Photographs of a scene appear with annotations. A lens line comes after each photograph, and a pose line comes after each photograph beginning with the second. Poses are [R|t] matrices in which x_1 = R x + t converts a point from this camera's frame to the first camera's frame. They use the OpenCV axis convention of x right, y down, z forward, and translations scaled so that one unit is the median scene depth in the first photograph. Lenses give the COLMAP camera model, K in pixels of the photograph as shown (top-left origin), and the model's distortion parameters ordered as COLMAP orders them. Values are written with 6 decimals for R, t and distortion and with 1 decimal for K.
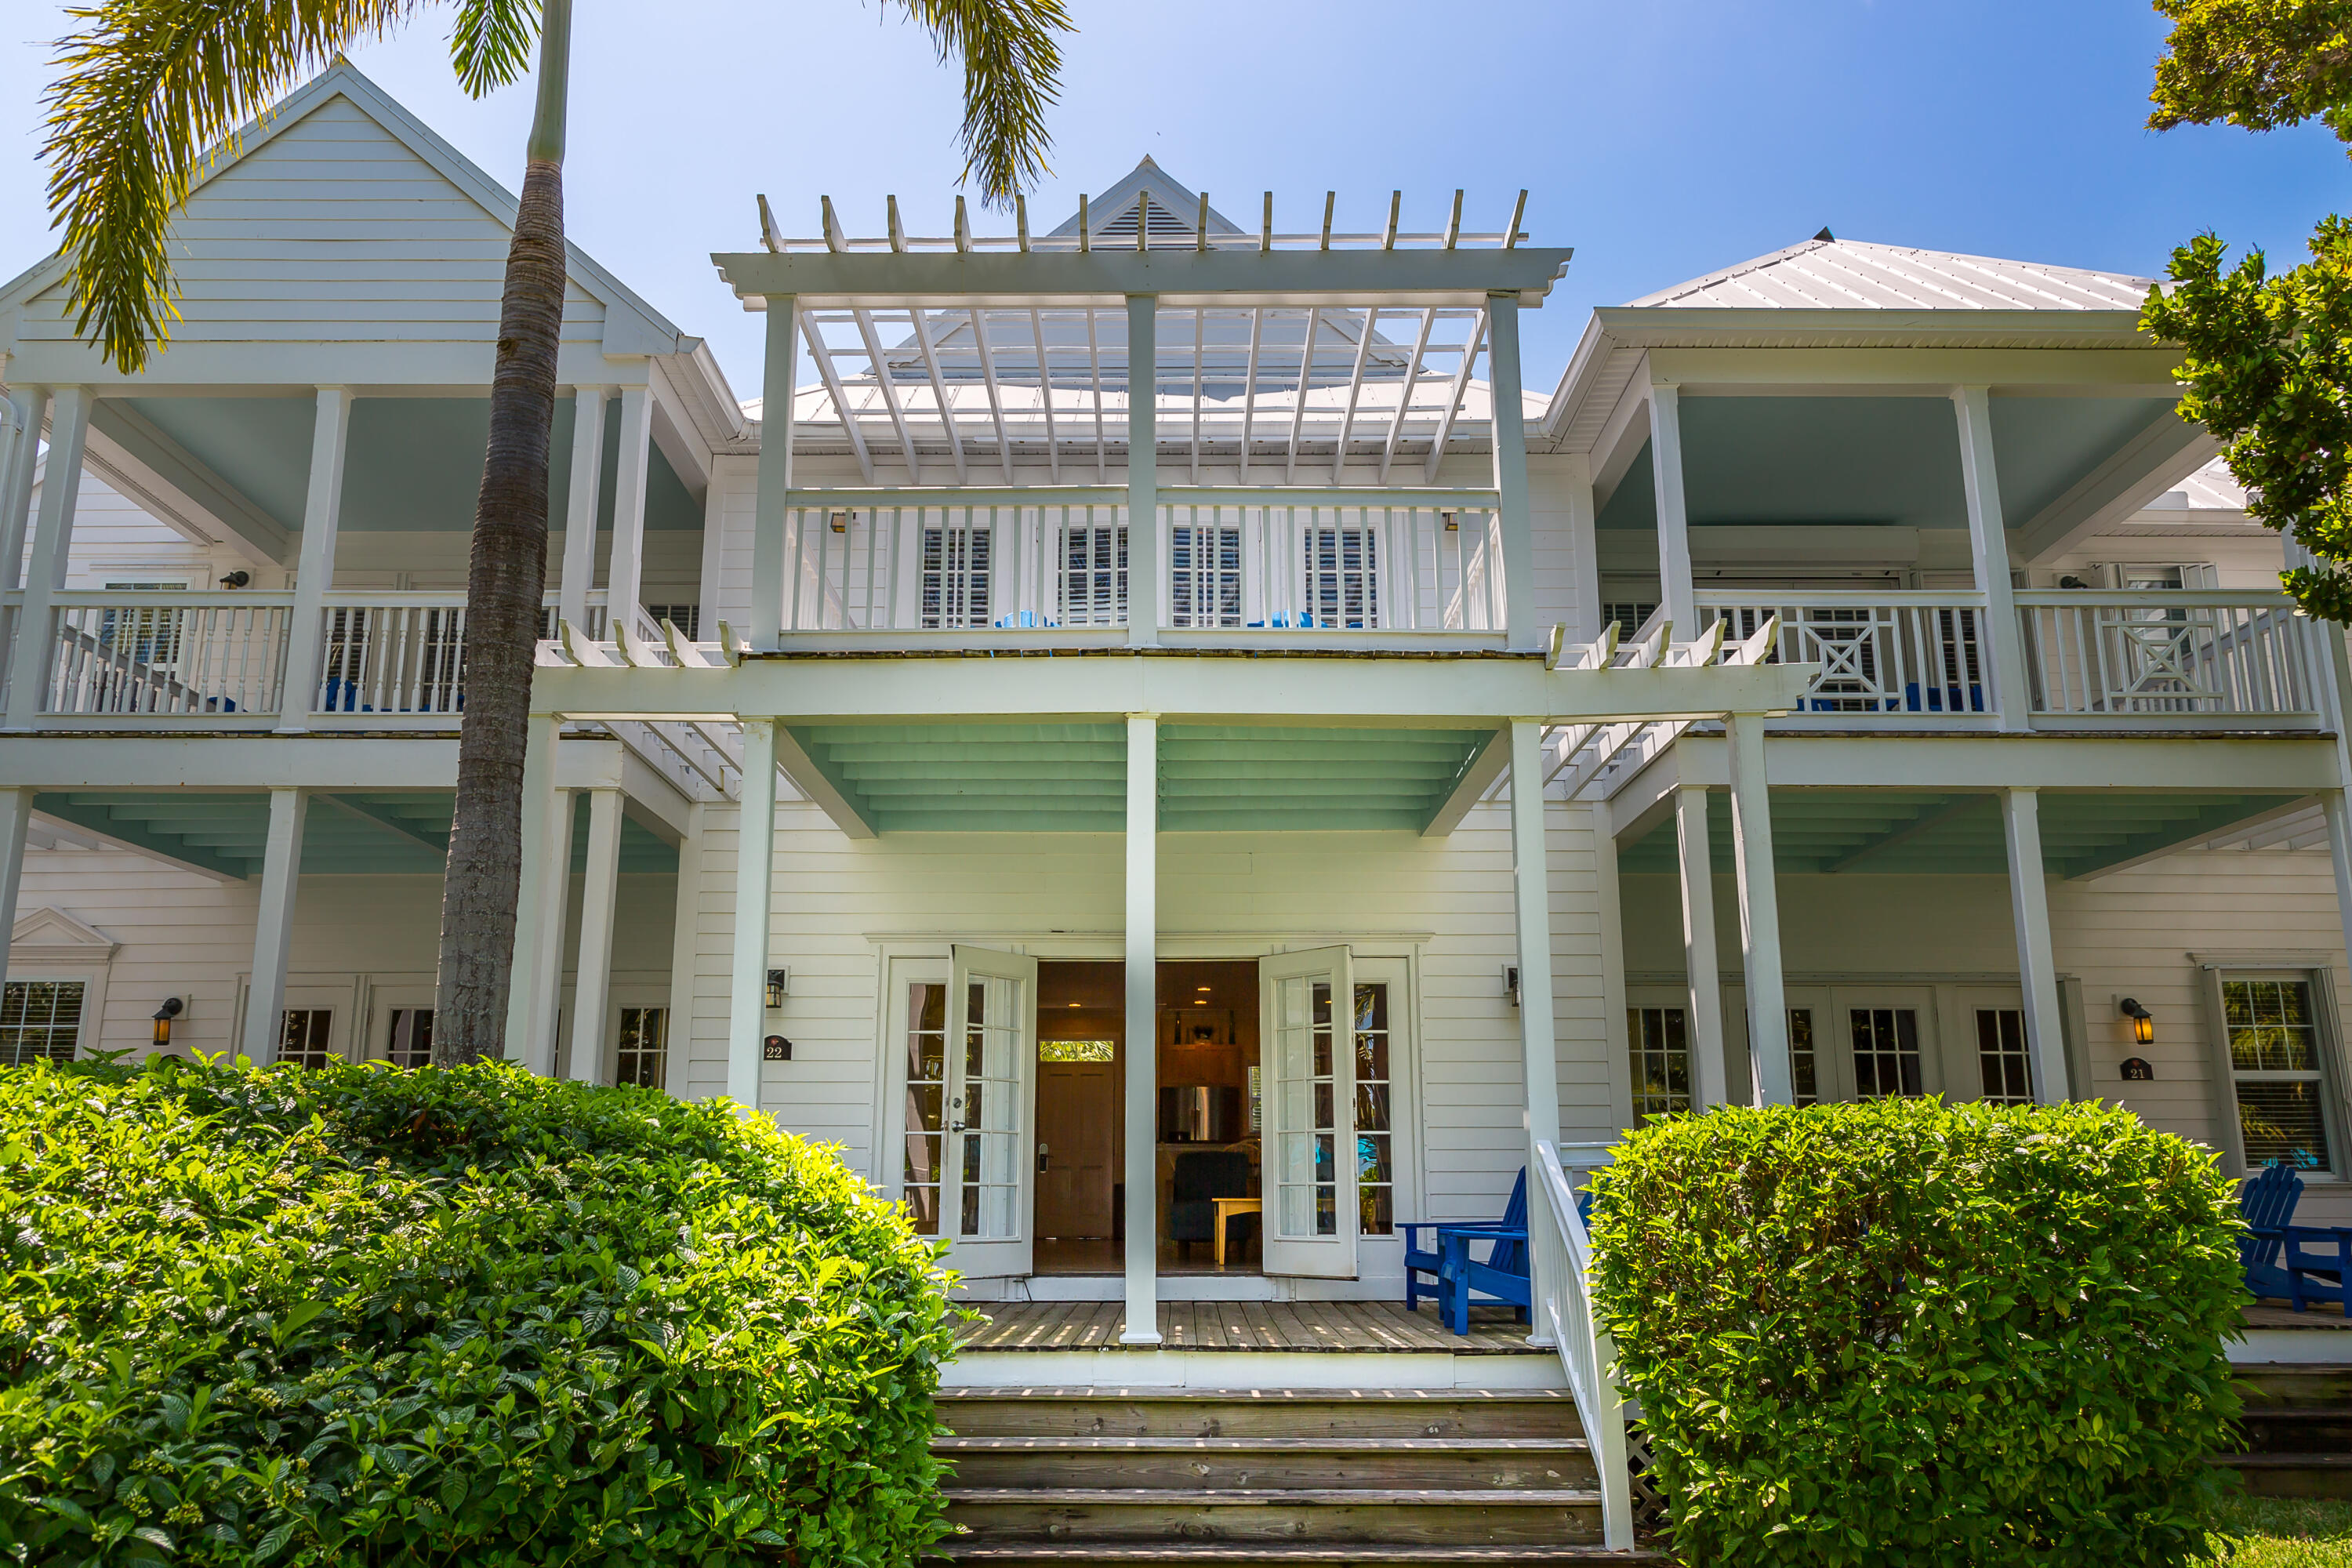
lens RADIAL K [[1751.4, 0, 1172.9], [0, 1751.4, 797.1], [0, 0, 1]] dist [0.008903, 0.002727]
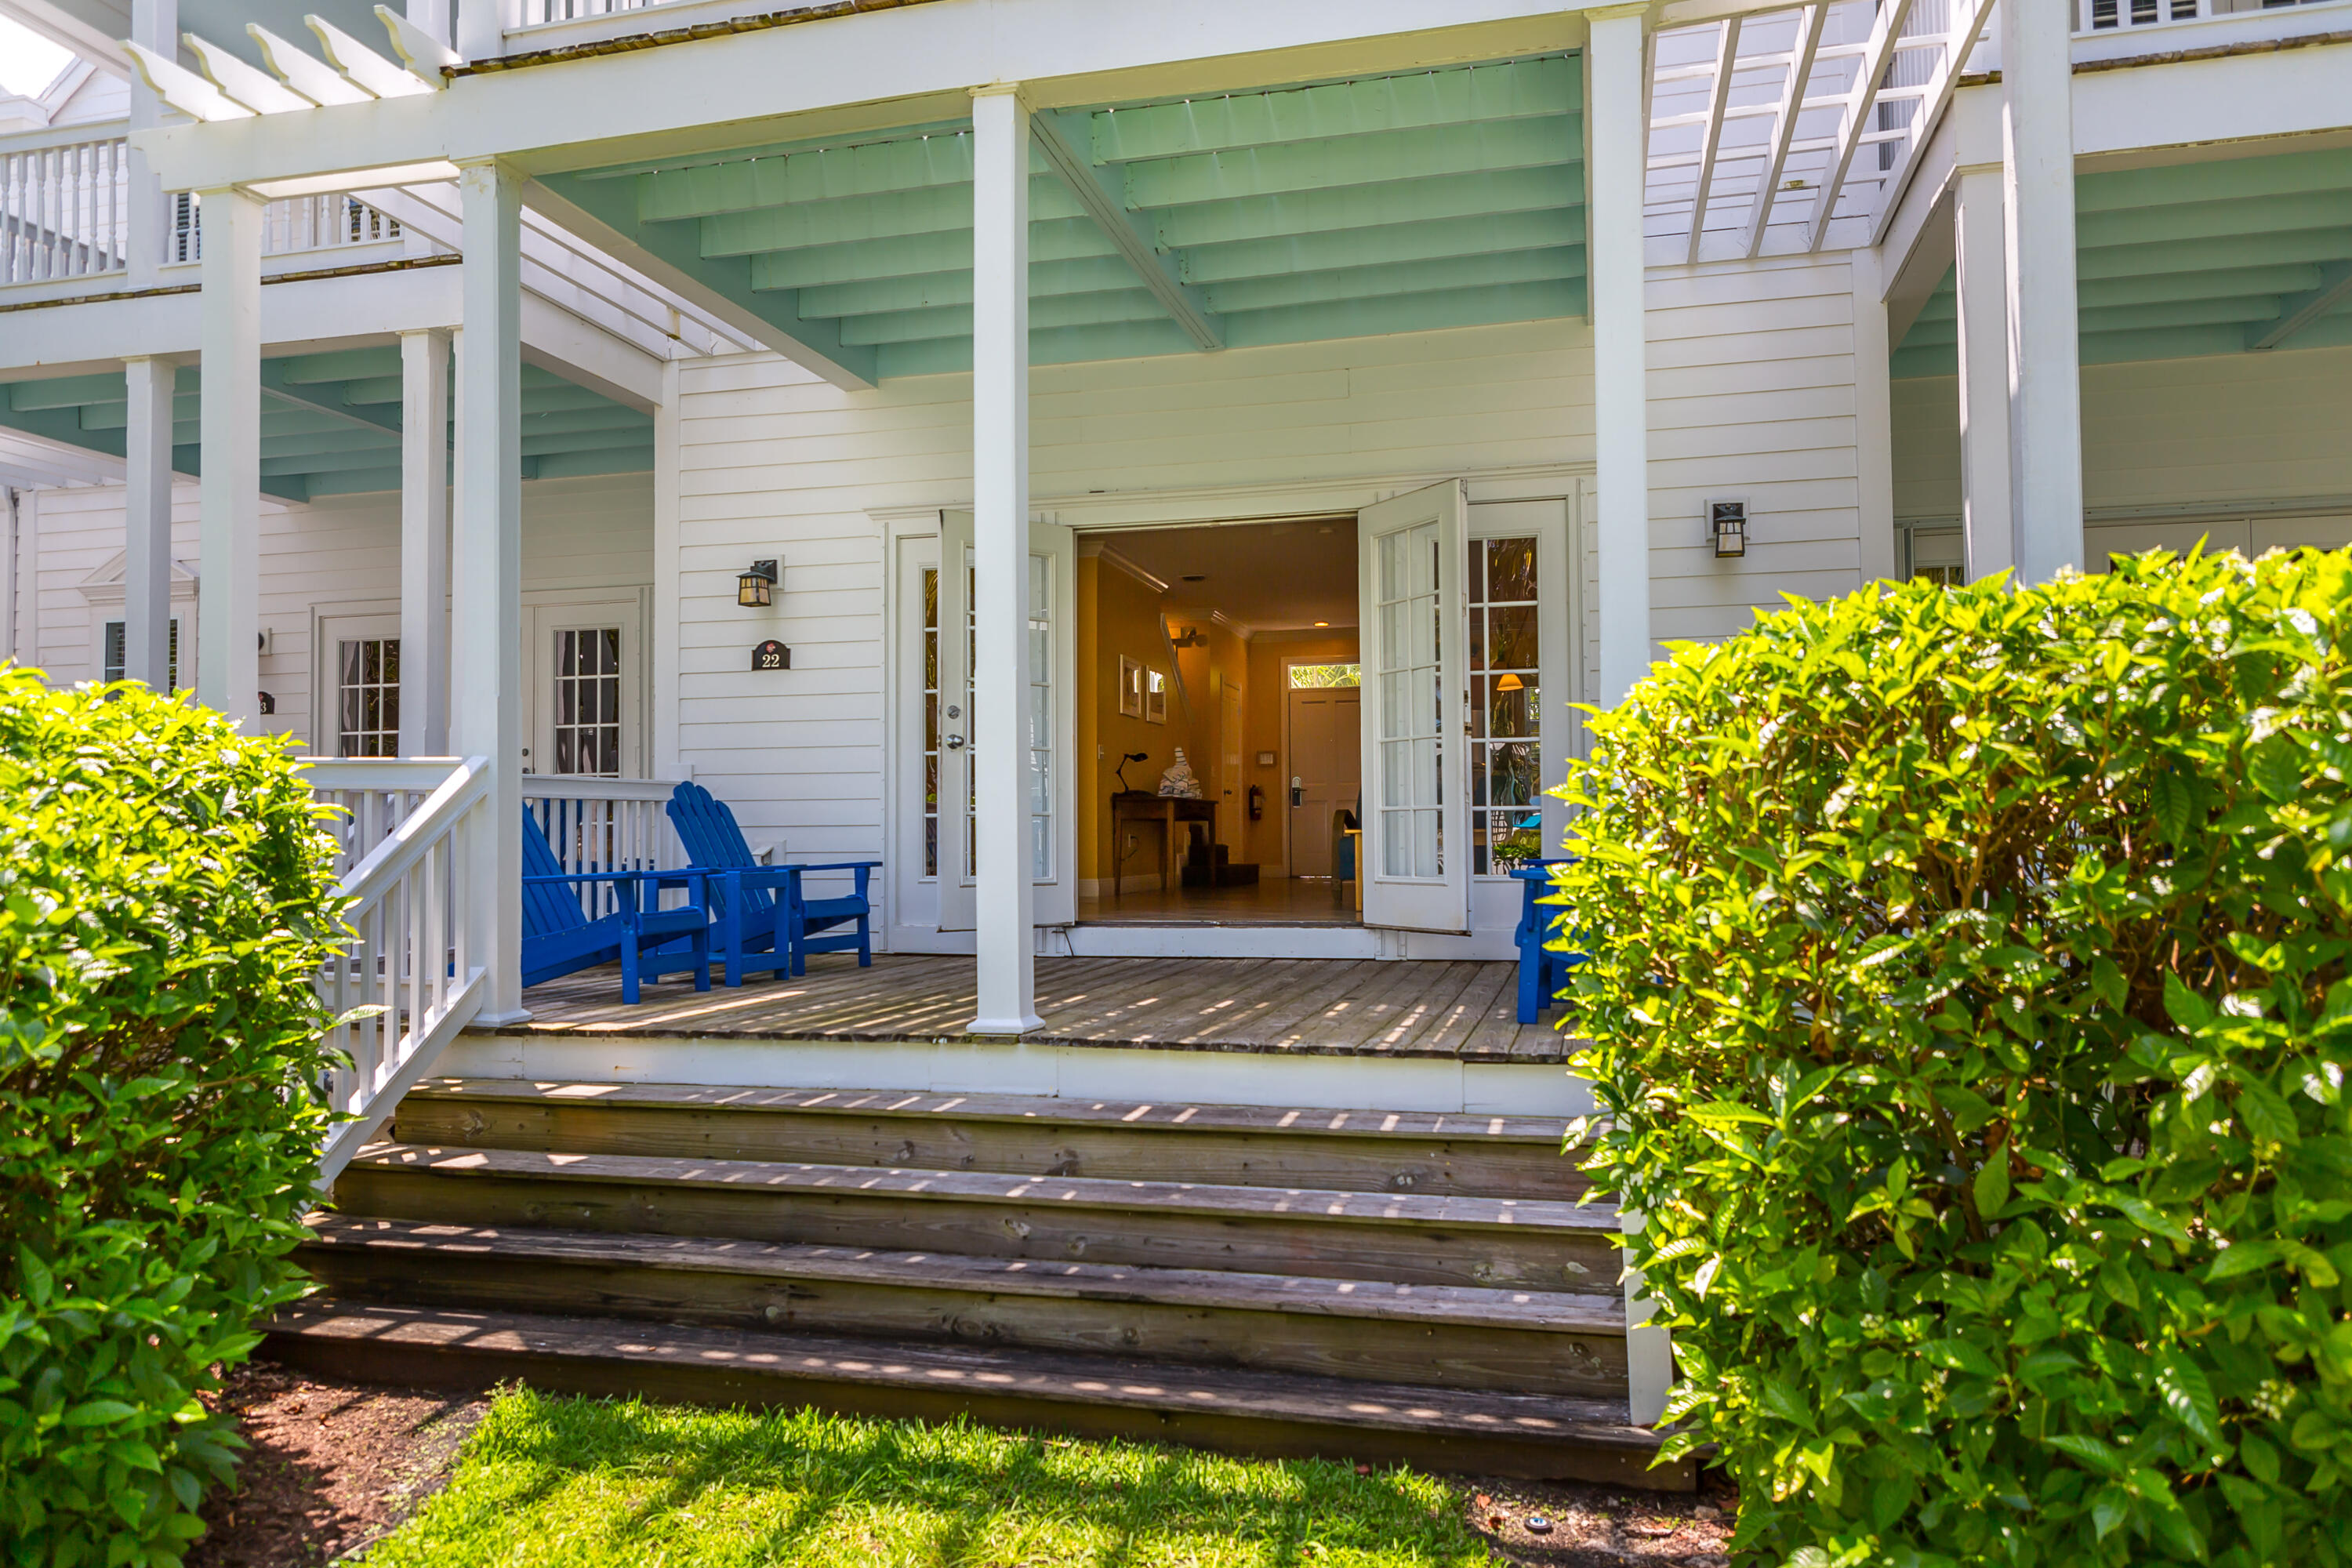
lens RADIAL K [[1634.5, 0, 1167.9], [0, 1634.5, 780.5], [0, 0, 1]] dist [0.005177, 0.003700]
pose [[0.966337, -0.017031, -0.256716, 0.252192], [0.065019, 0.981584, 0.179625, 0.127755], [0.248929, -0.190270, 0.949648, 0.521636]]
